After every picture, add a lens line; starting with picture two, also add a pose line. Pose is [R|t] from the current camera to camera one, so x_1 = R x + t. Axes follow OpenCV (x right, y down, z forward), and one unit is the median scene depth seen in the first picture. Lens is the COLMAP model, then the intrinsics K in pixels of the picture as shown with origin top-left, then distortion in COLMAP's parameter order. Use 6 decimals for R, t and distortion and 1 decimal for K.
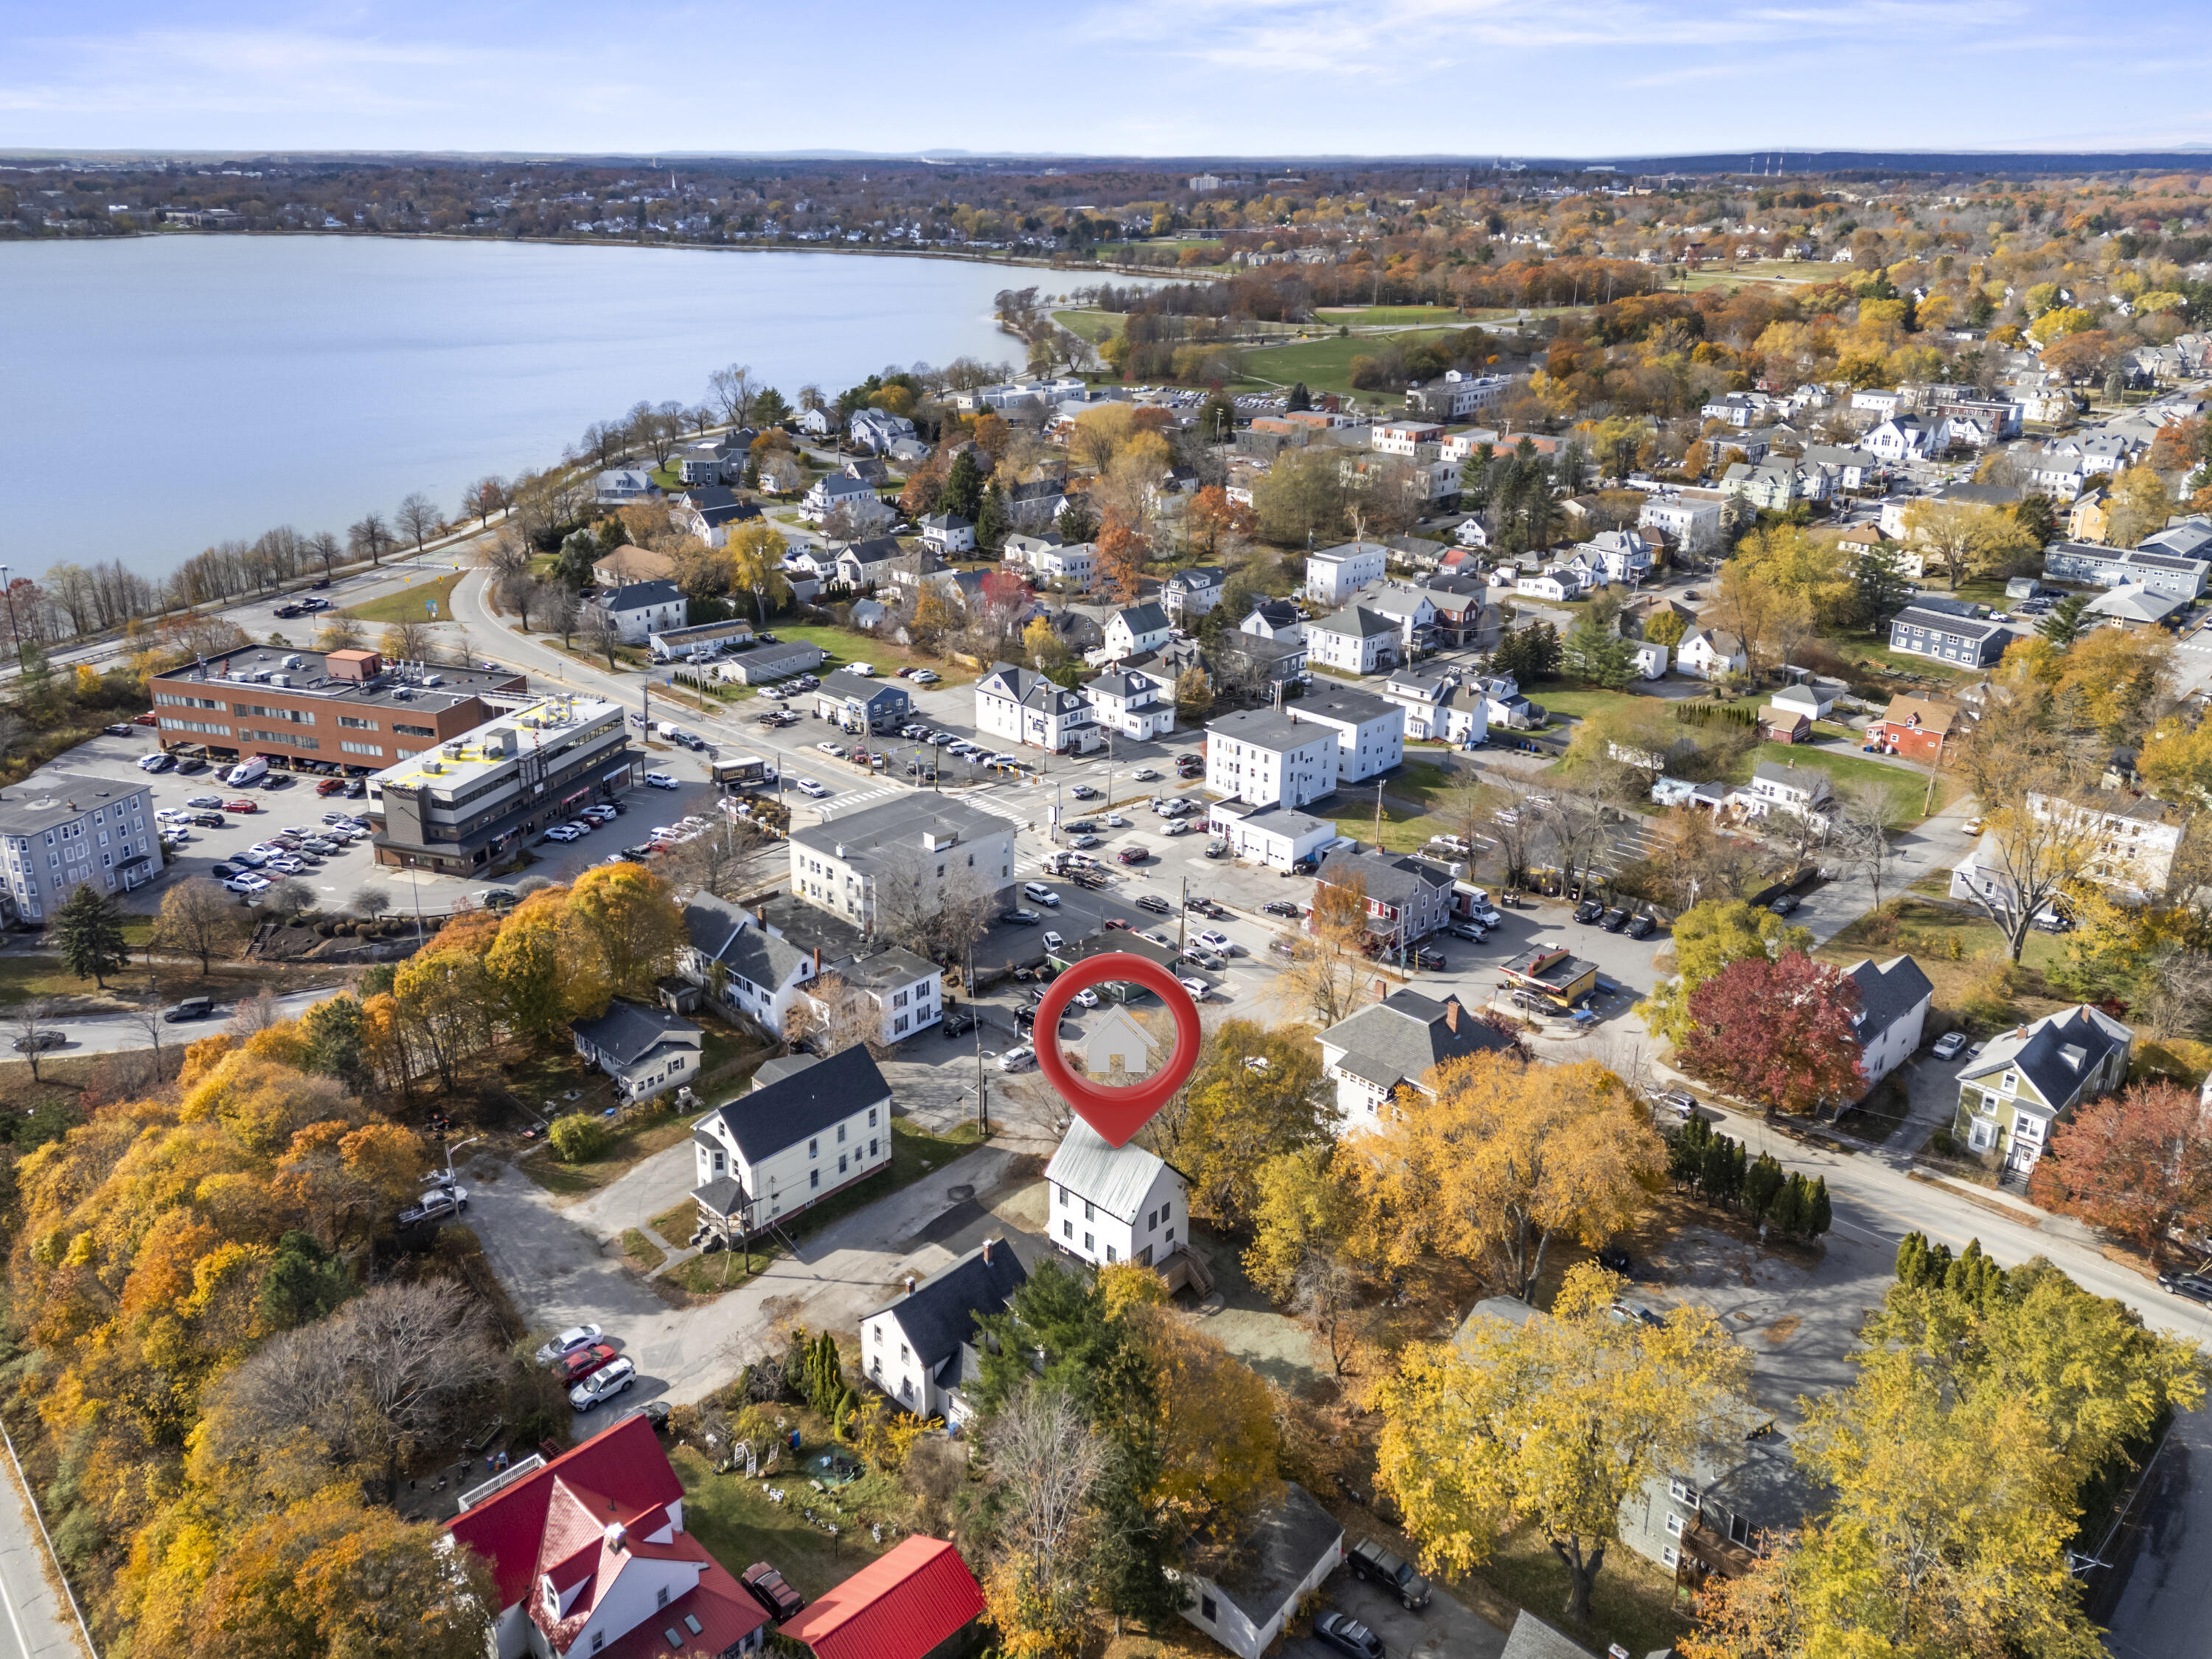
lens RADIAL K [[1596.2, 0, 1106.0], [0, 1596.2, 829.5], [0, 0, 1]] dist [0.093808, -0.088735]
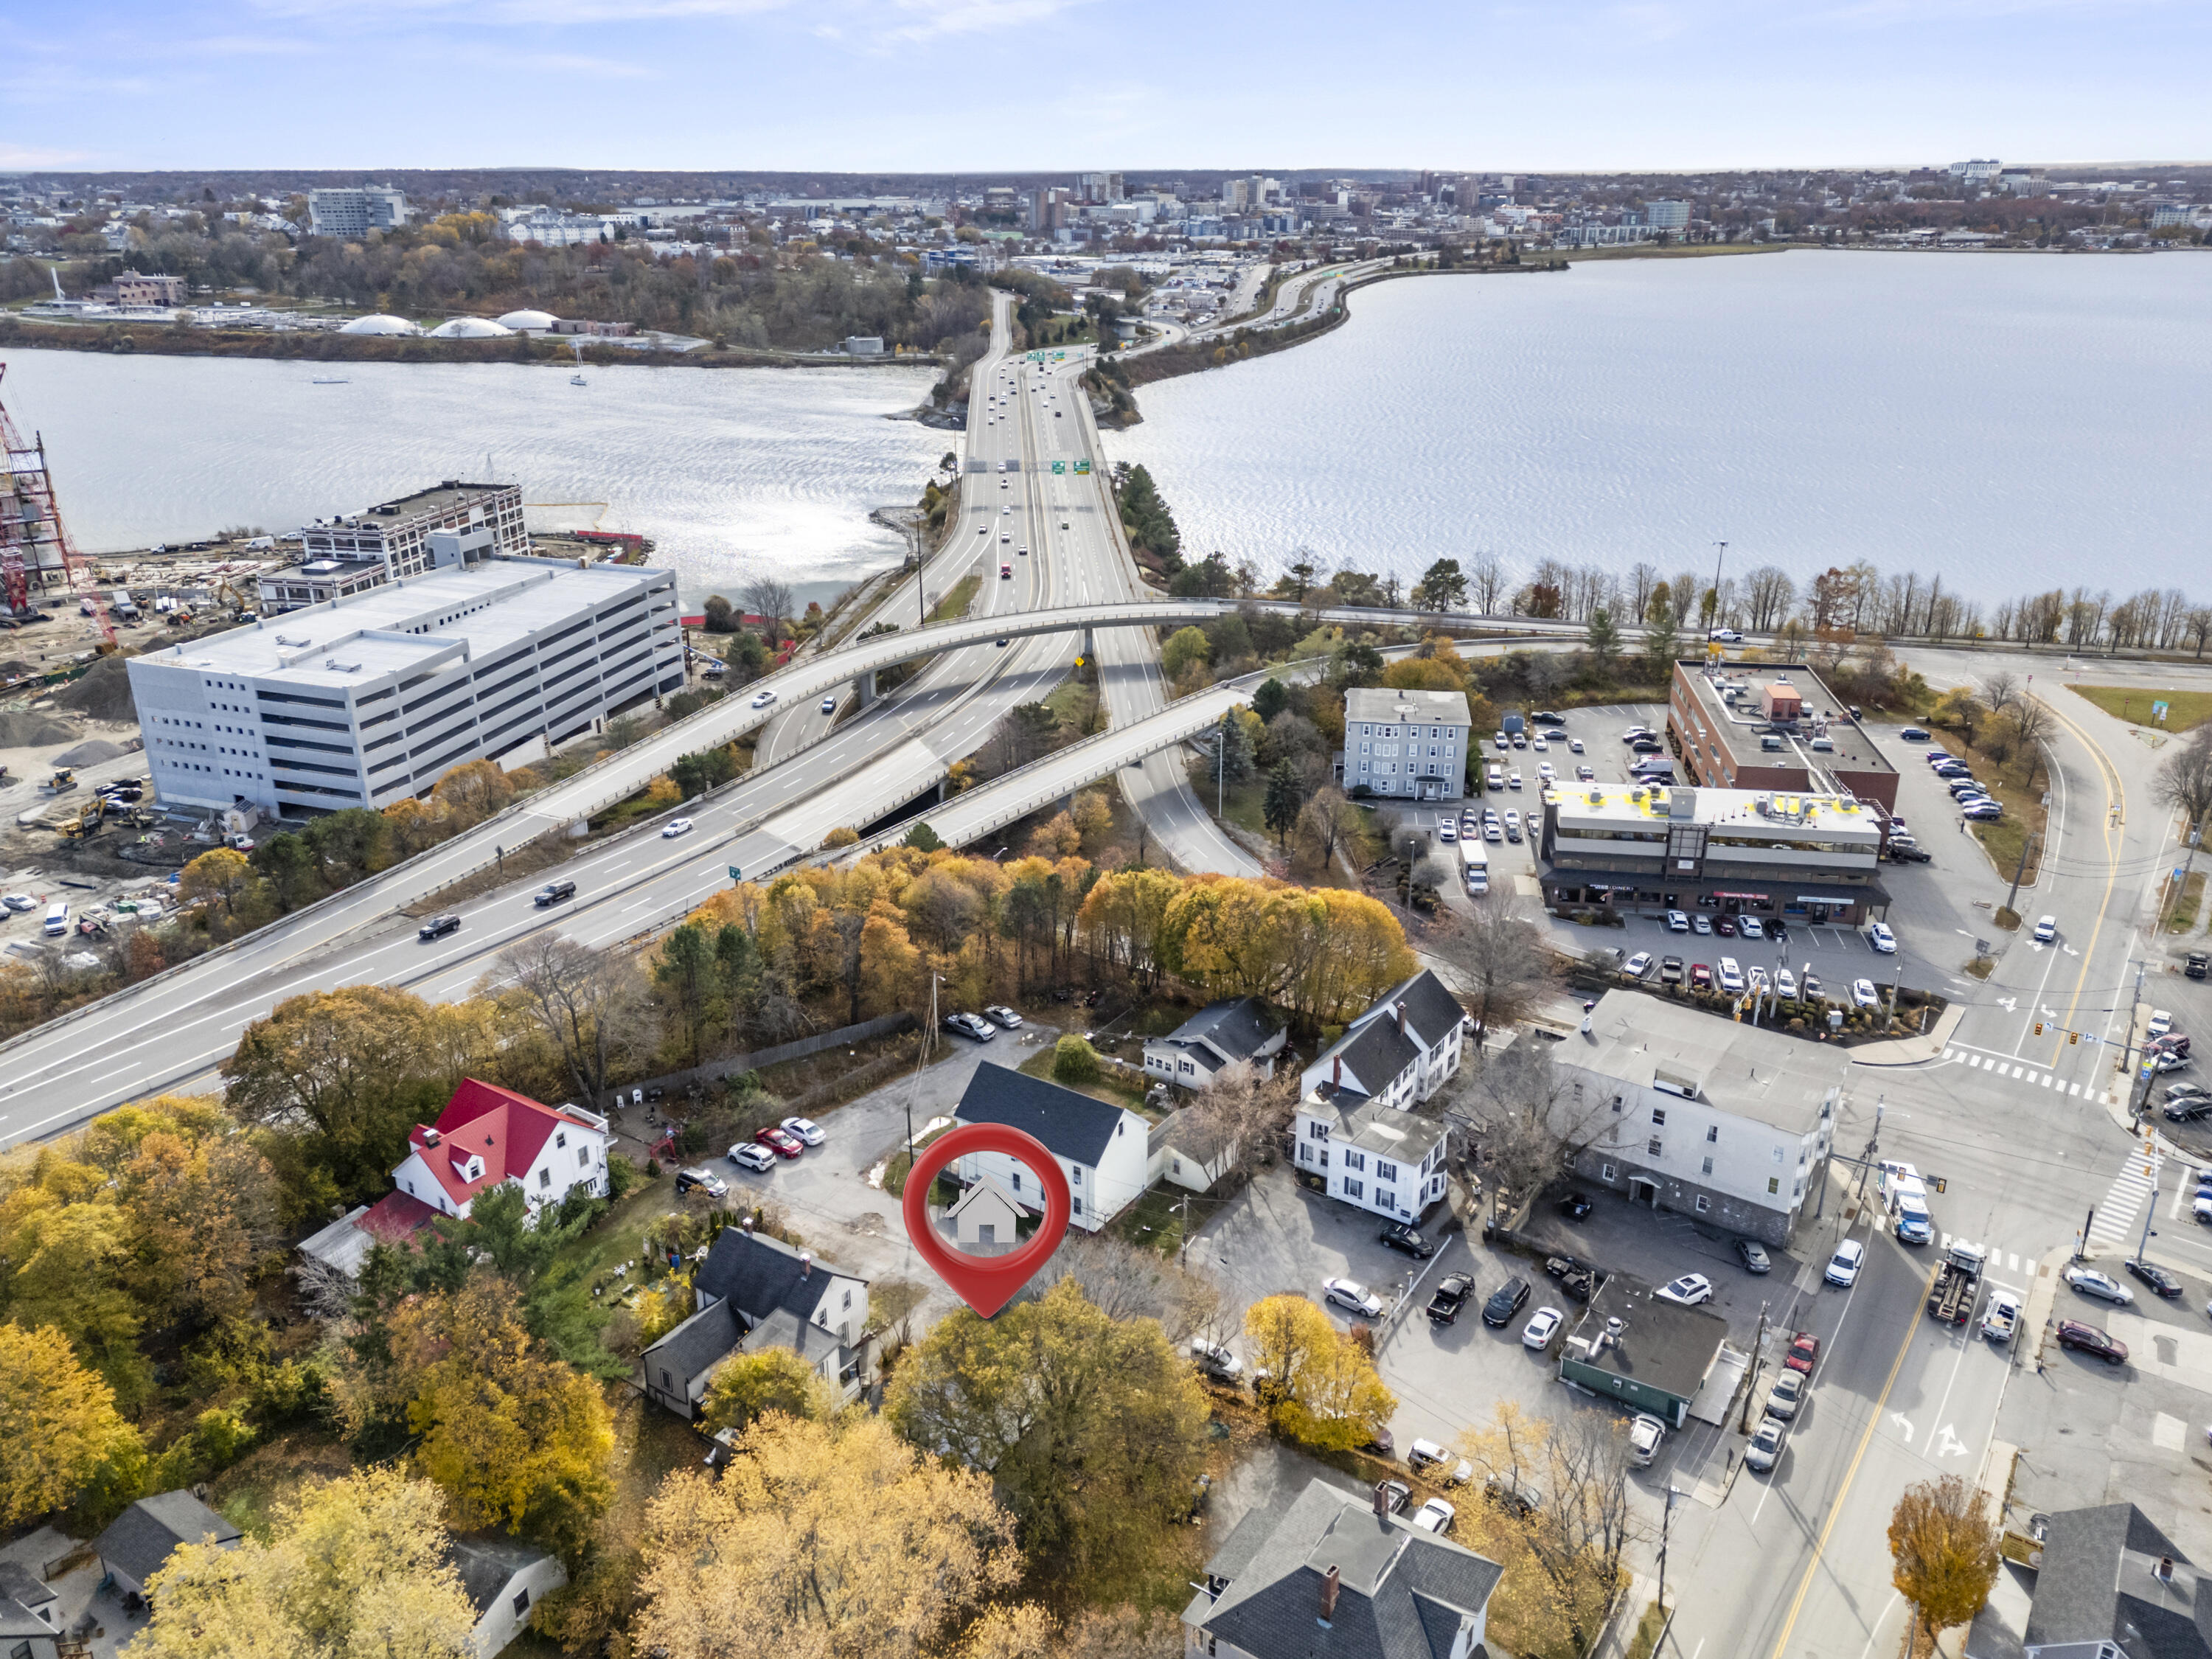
lens RADIAL K [[1596.2, 0, 1106.0], [0, 1596.2, 829.5], [0, 0, 1]] dist [0.093808, -0.088735]
pose [[0.173061, 0.362362, -0.915830, 0.449943], [-0.369442, 0.885848, 0.280687, -0.190472], [0.912997, 0.289770, 0.287177, 0.462966]]
